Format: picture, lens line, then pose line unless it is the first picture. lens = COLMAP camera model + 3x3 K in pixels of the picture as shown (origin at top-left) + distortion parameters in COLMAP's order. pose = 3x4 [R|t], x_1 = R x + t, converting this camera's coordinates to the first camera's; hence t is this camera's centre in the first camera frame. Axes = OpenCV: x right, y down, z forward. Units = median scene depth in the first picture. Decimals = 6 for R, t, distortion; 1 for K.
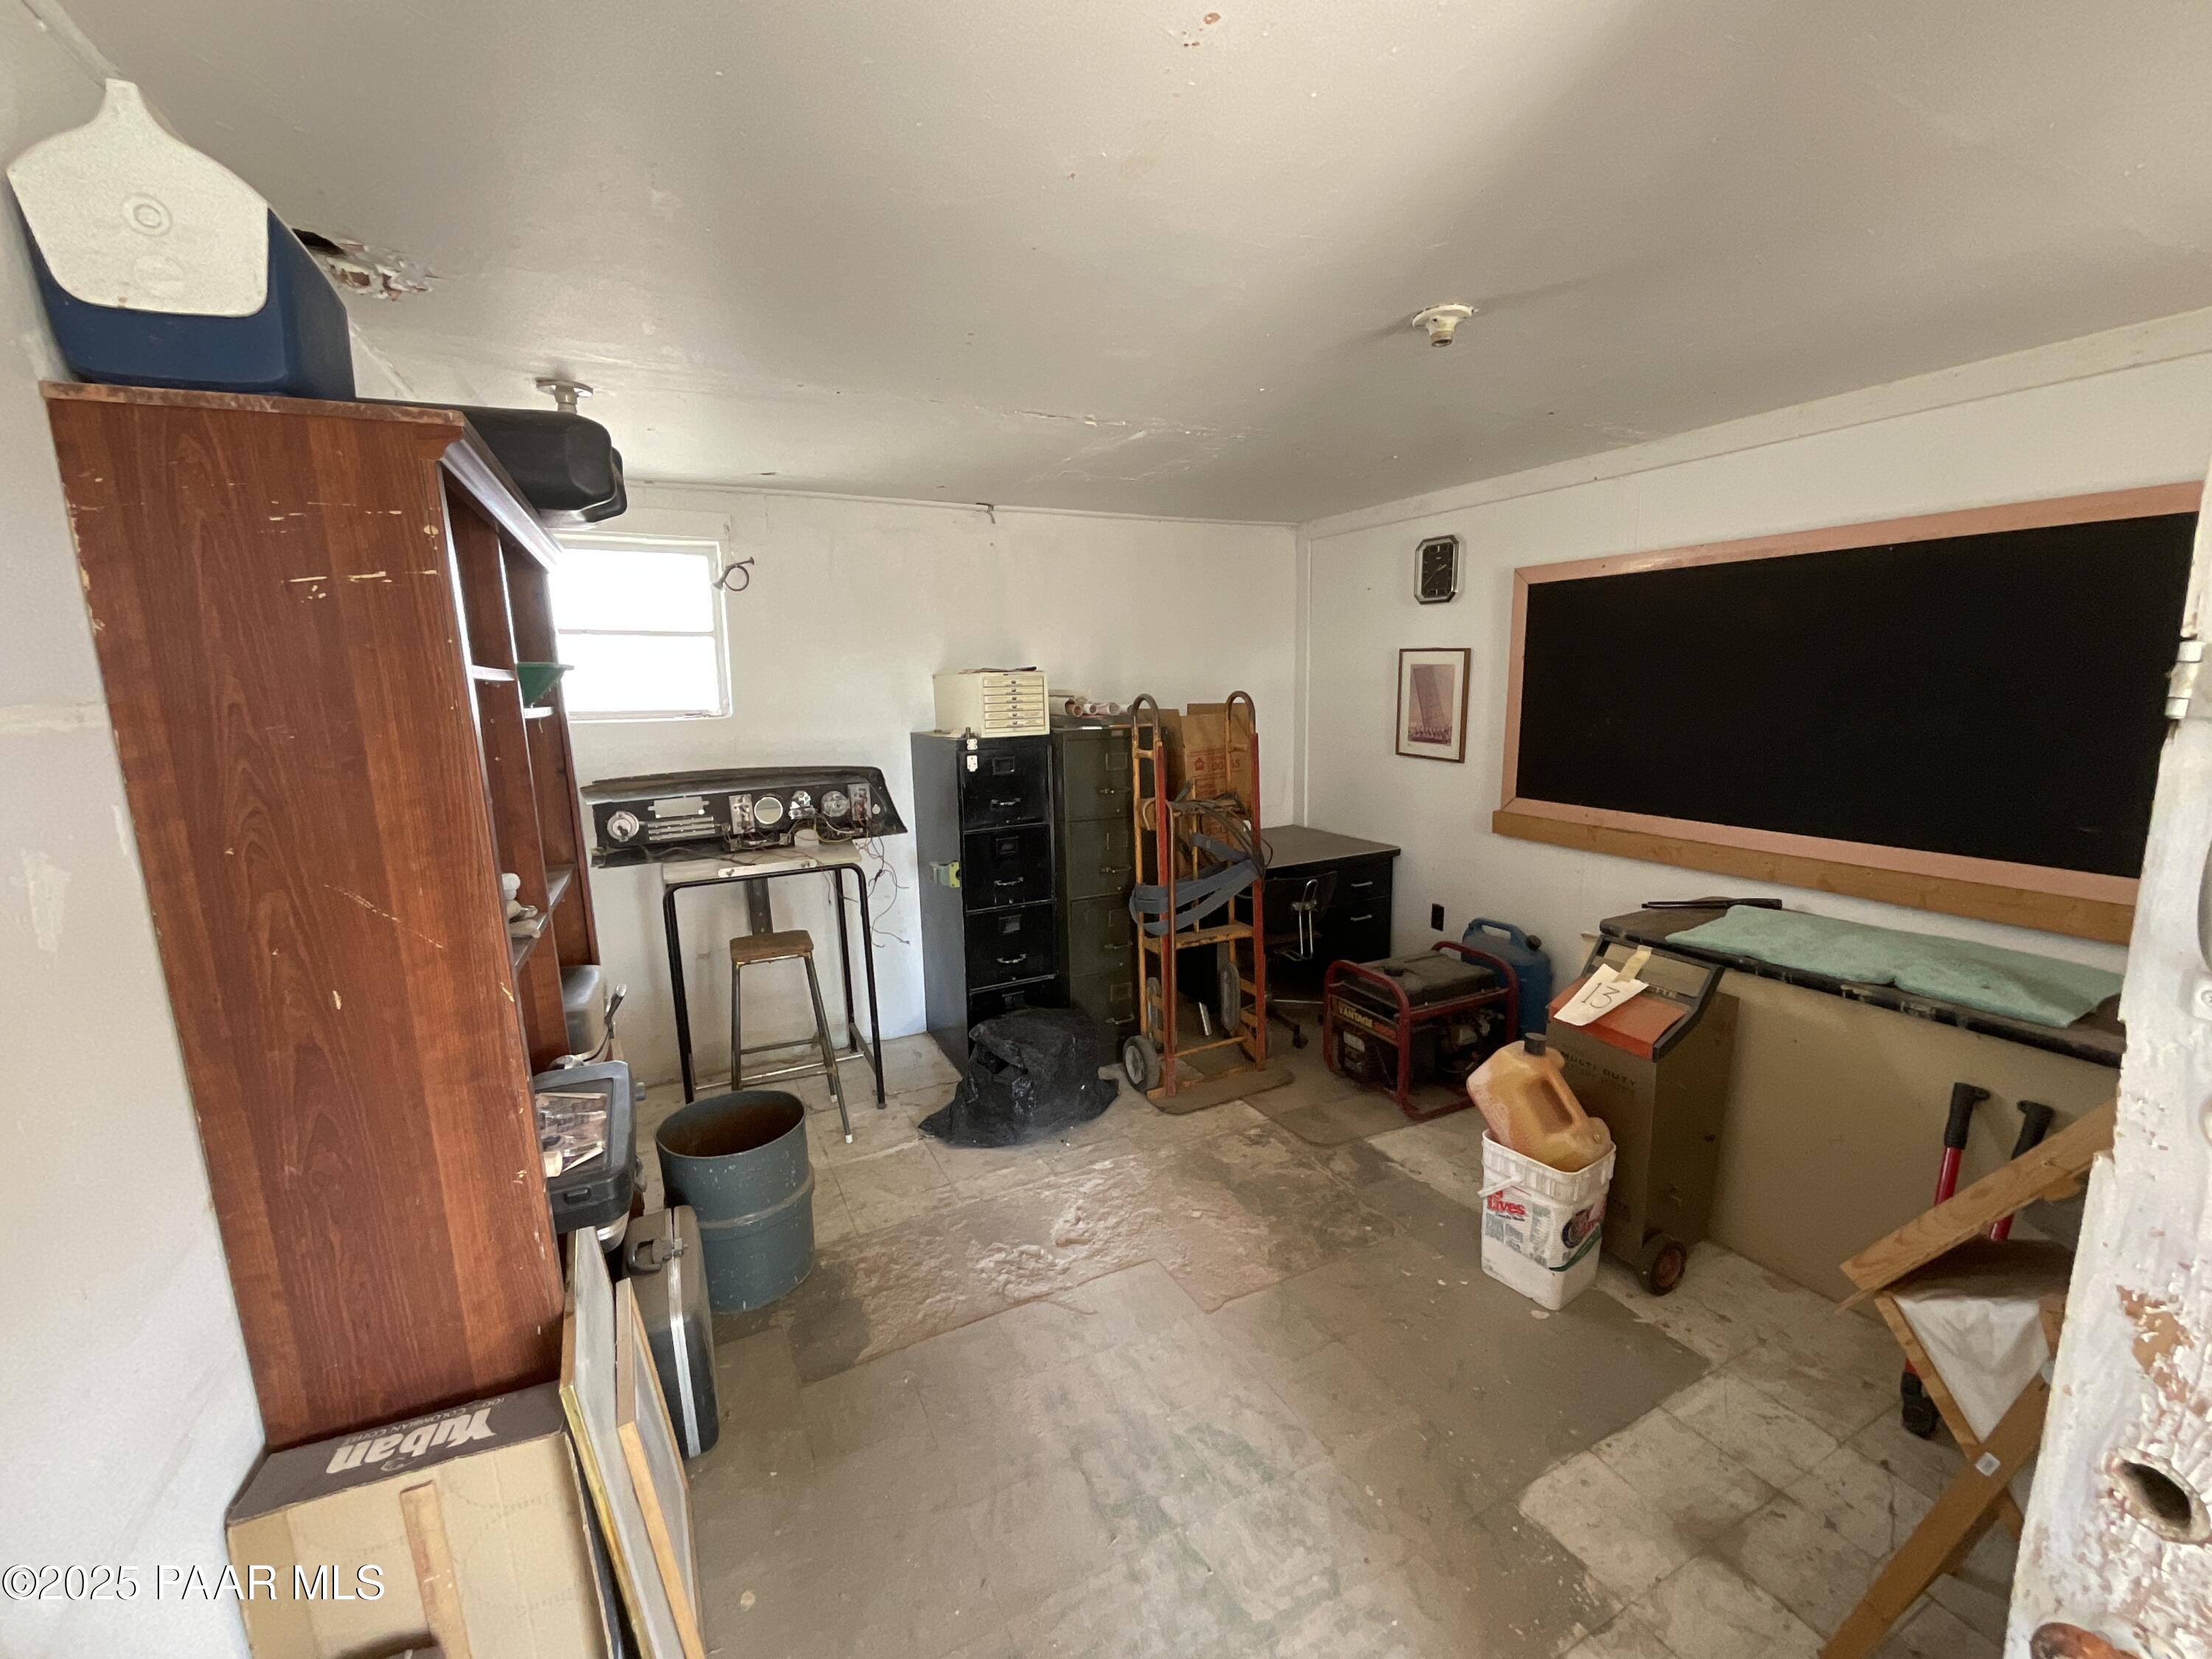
lens RADIAL K [[900.3, 0, 1103.9], [0, 900.3, 831.7], [0, 0, 1]] dist [-0.001453, 0.000897]
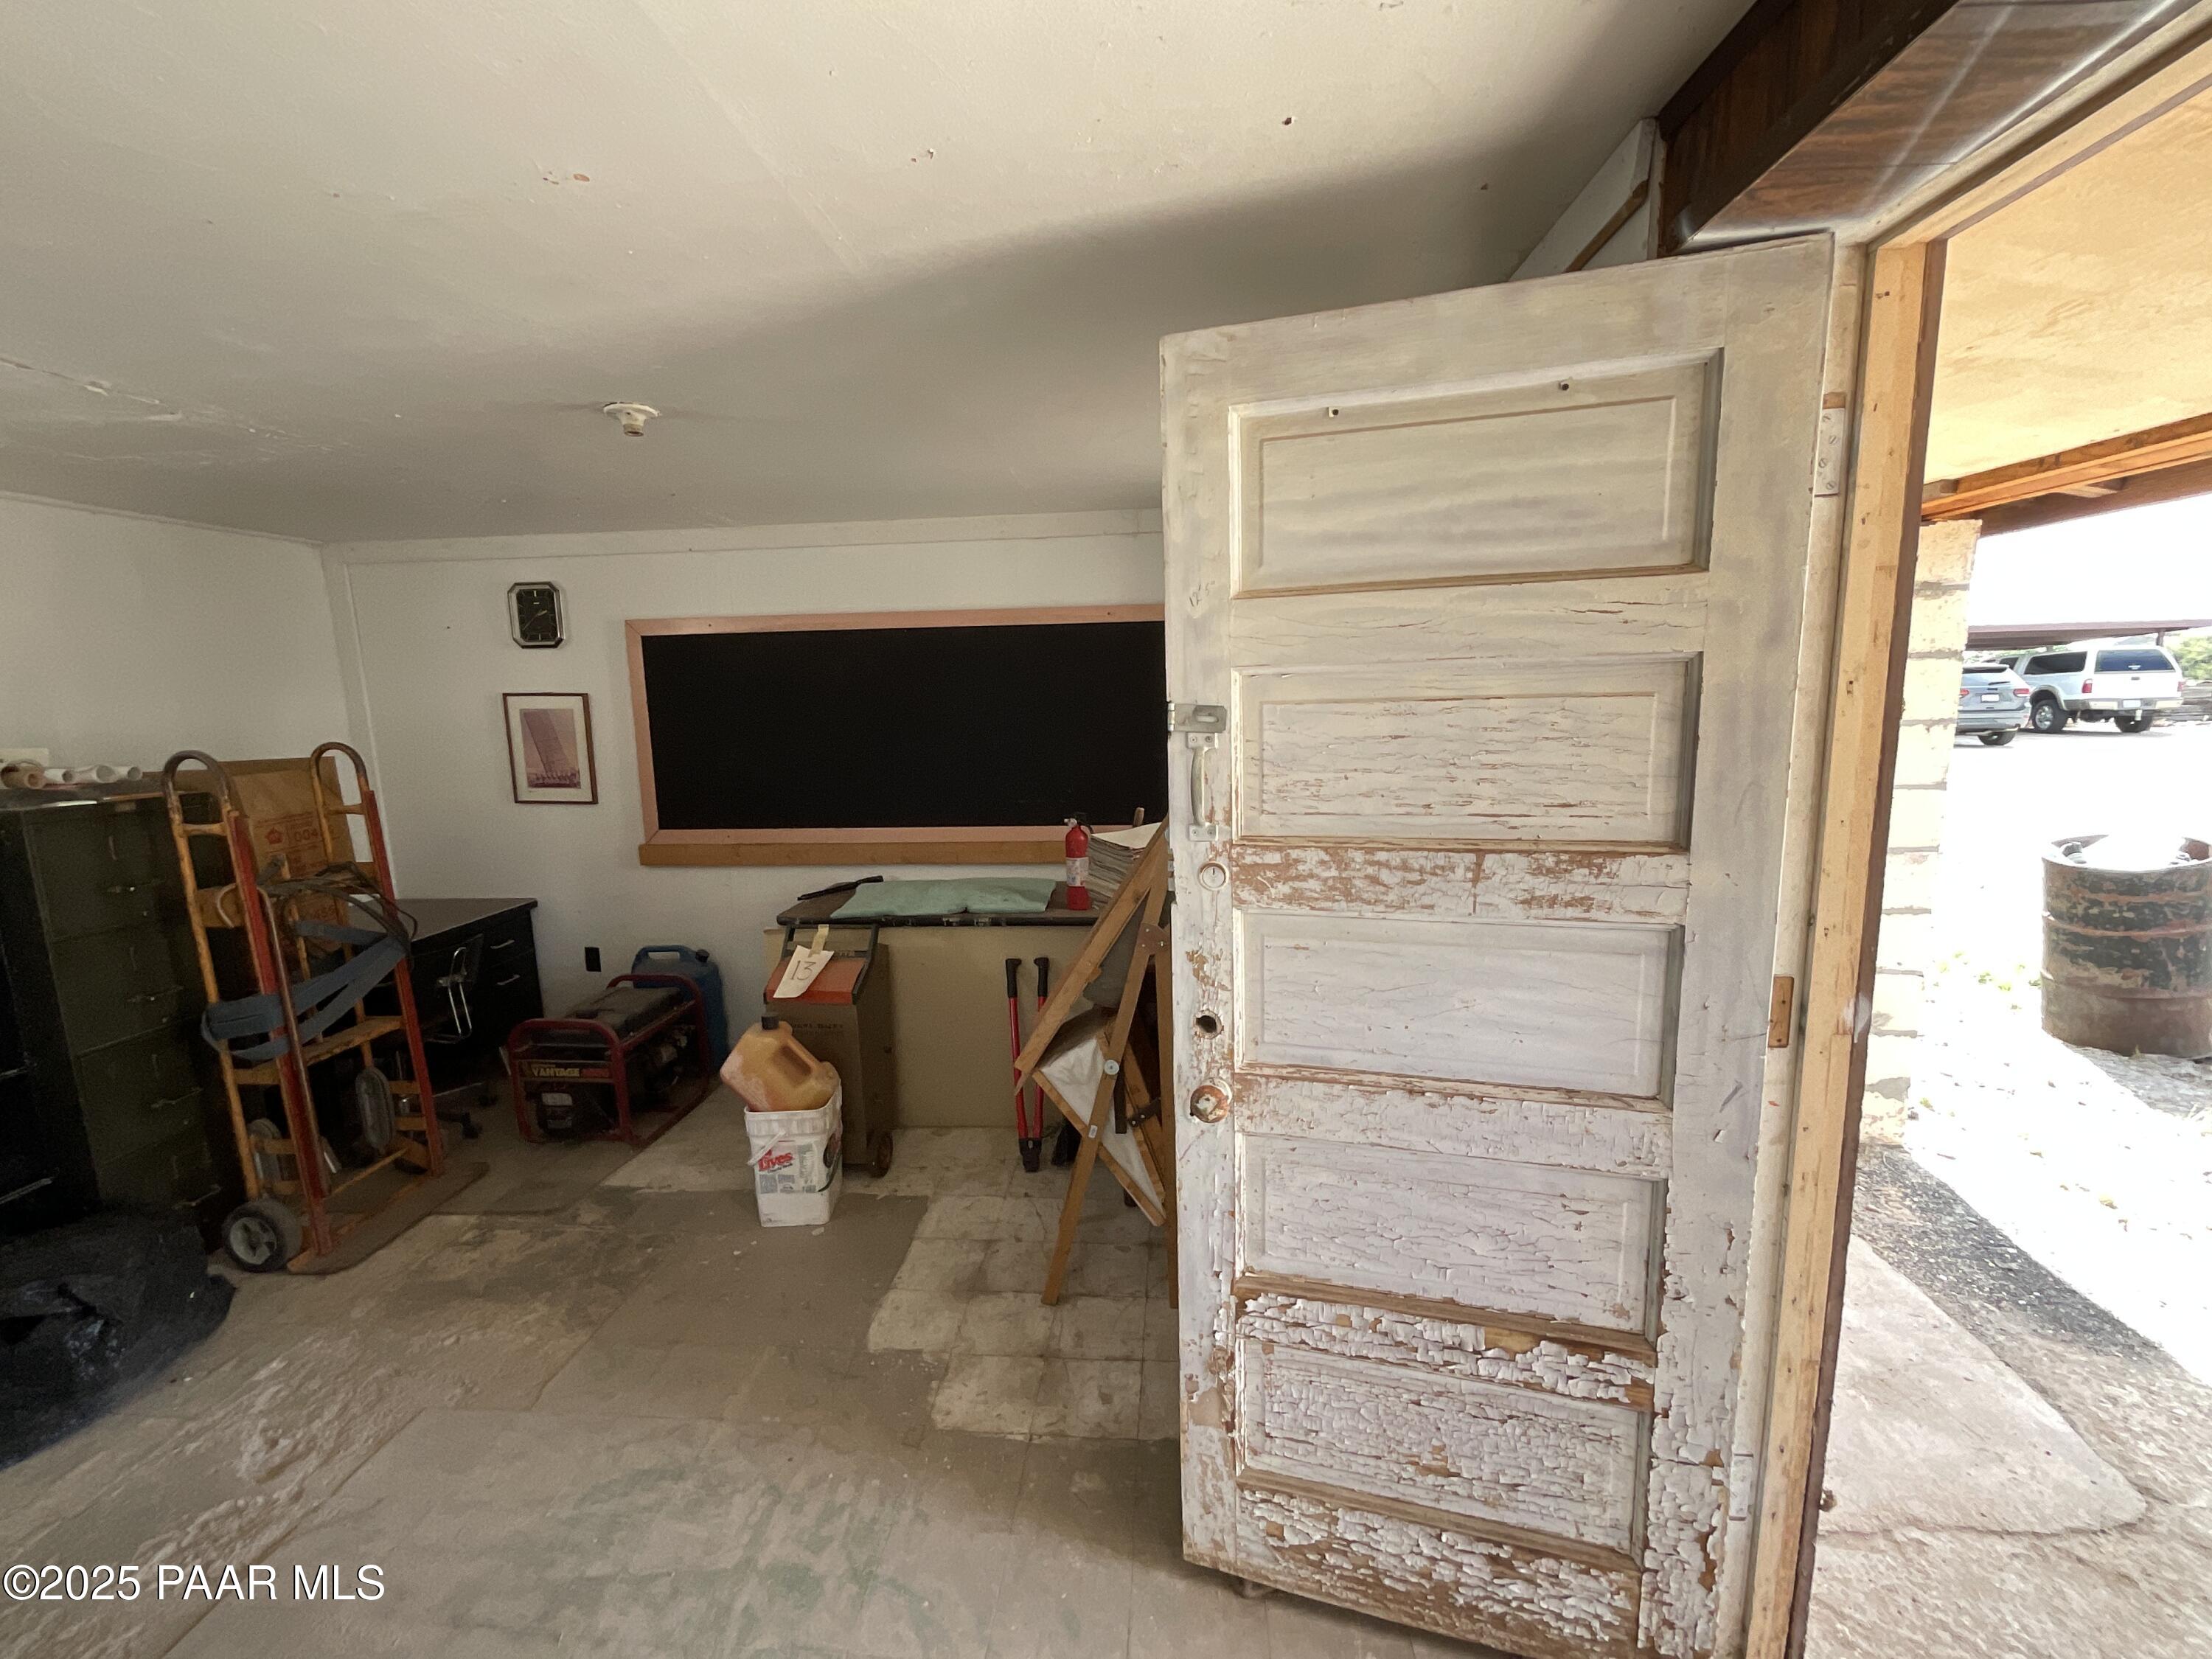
lens RADIAL K [[900.3, 0, 1103.9], [0, 900.3, 831.7], [0, 0, 1]] dist [-0.001453, 0.000897]
pose [[0.529252, -0.121236, 0.839758, -0.192021], [0.159345, 0.986330, 0.041971, 0.004317], [-0.833367, 0.111598, 0.541336, -0.039357]]
